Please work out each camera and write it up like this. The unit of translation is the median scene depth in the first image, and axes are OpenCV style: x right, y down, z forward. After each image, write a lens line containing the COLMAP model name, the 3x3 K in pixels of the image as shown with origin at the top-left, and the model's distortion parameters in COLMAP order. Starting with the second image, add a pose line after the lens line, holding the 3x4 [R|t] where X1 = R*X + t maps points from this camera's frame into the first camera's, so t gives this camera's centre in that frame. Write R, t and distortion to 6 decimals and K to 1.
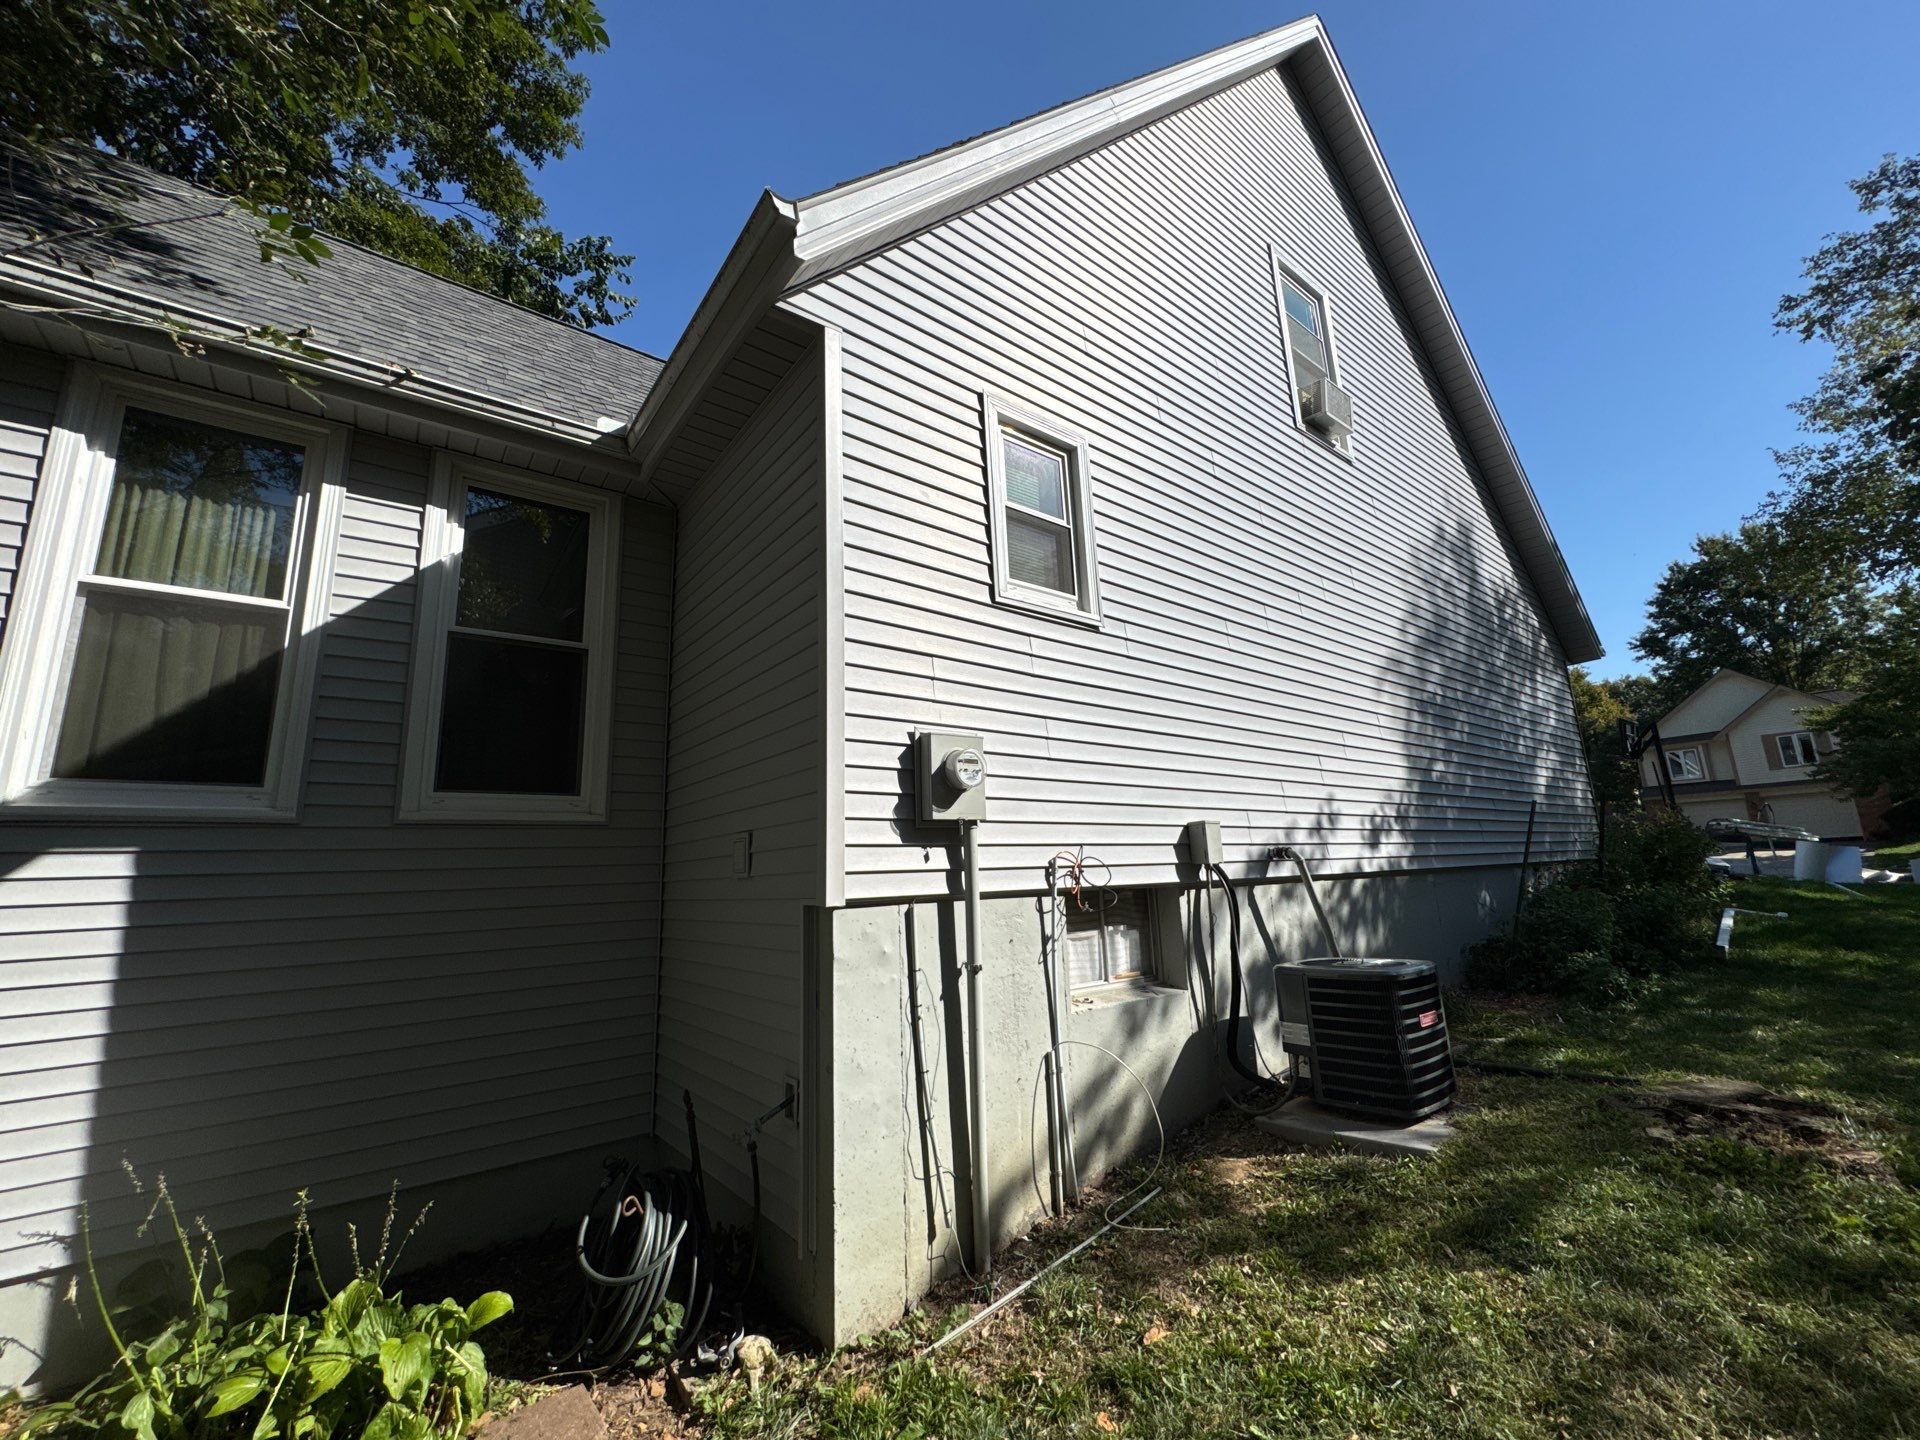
lens RADIAL K [[730.3, 0, 958.7], [0, 730.3, 729.8], [0, 0, 1]] dist [-0.011150, 0.000142]
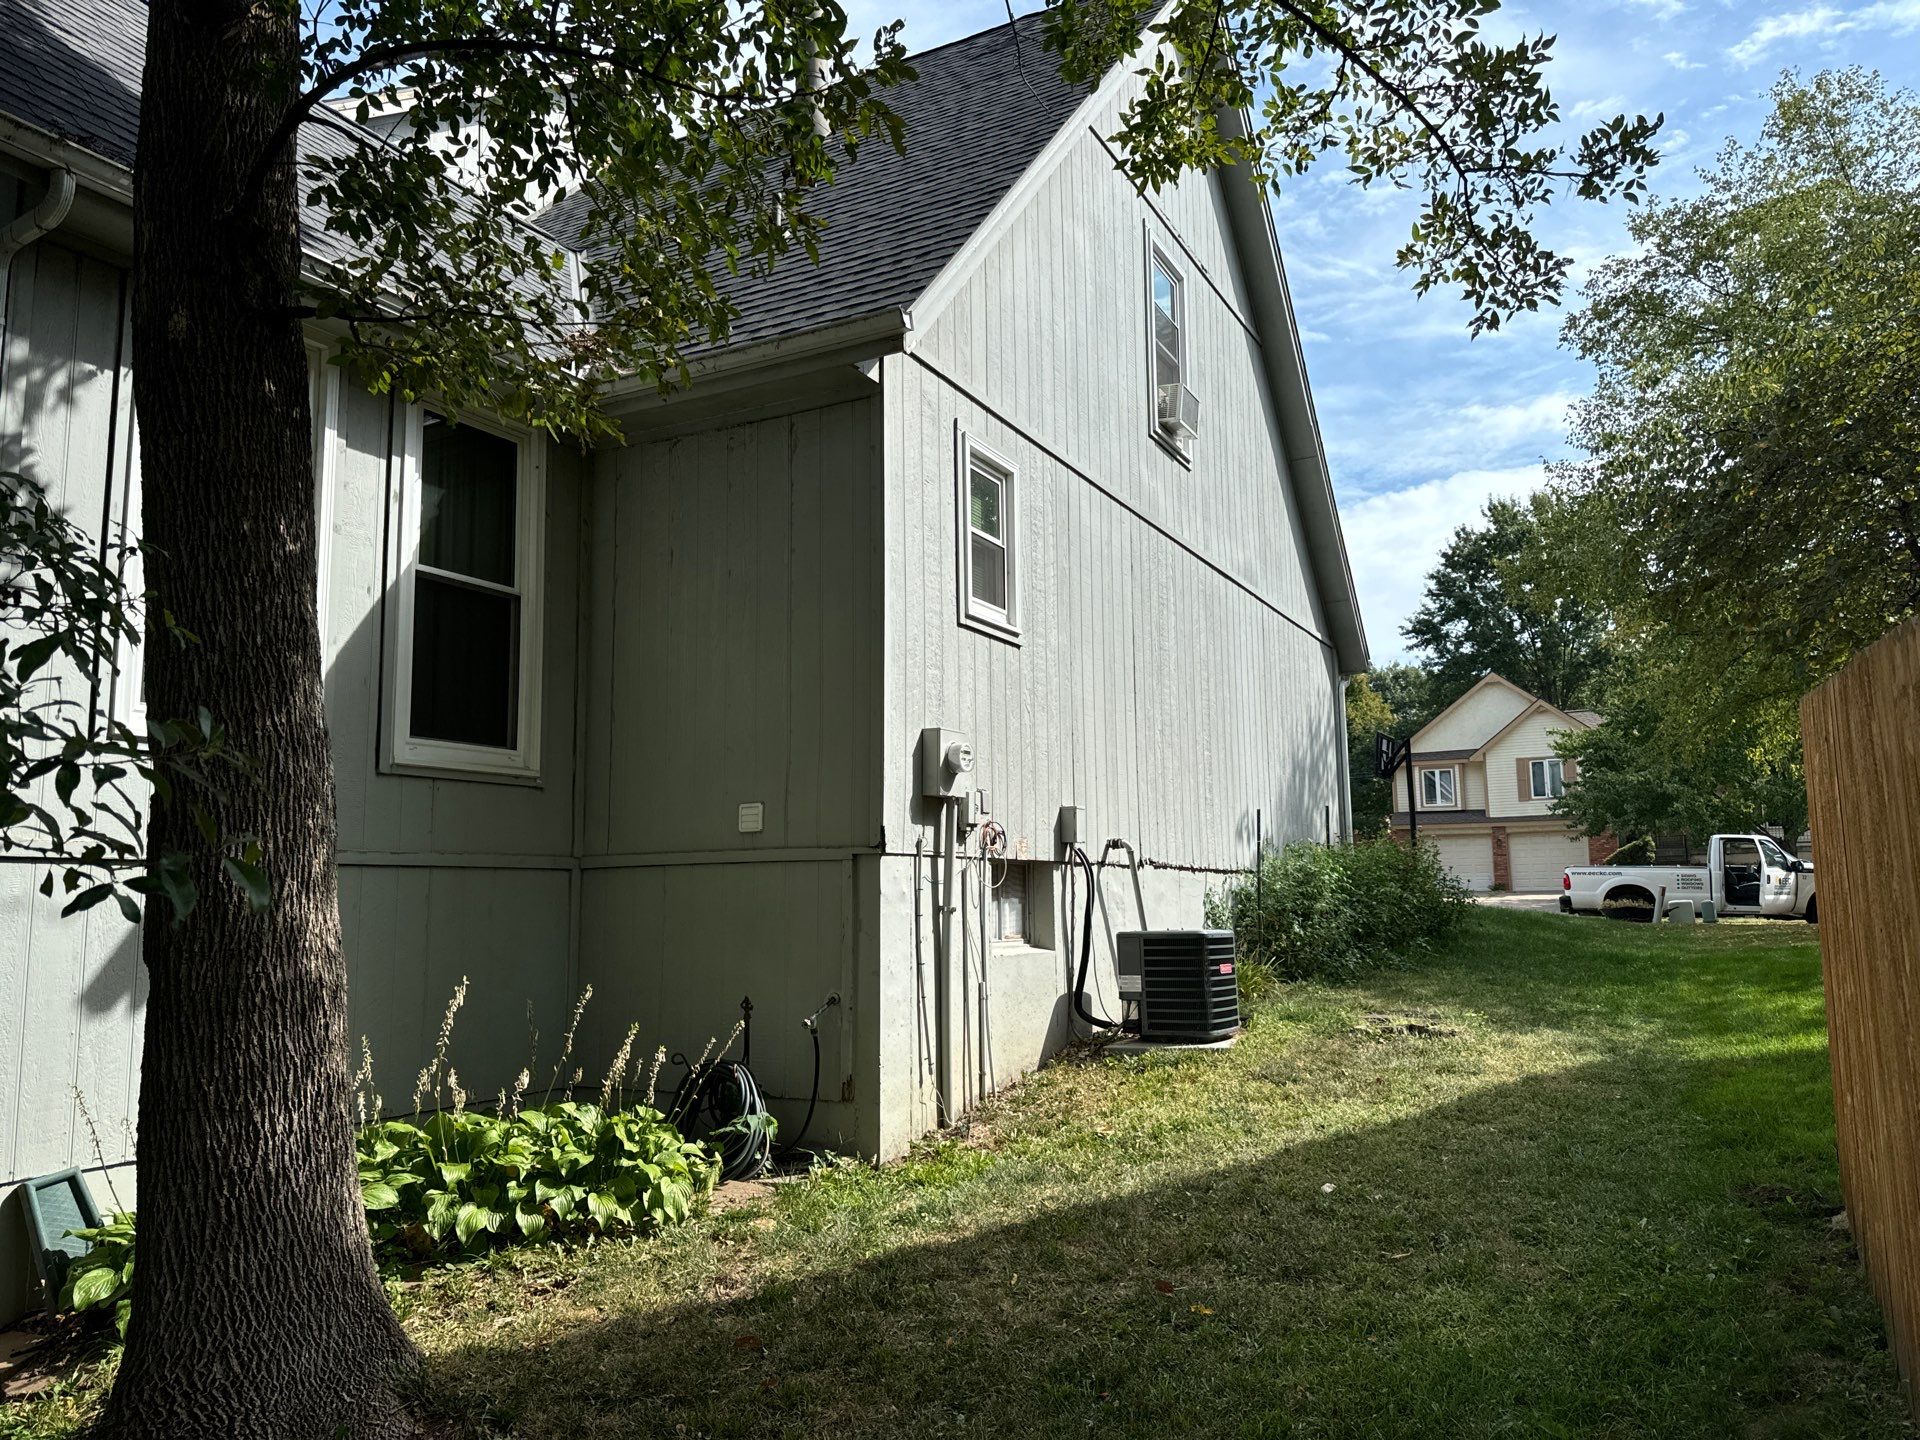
lens RADIAL K [[1338.8, 0, 945.0], [0, 1338.8, 724.7], [0, 0, 1]] dist [0.082532, -0.100460]
pose [[0.906879, 0.081471, 0.413440, -0.432830], [-0.103020, 0.994225, 0.030056, -0.031828], [-0.408603, -0.069850, 0.910035, -0.498095]]
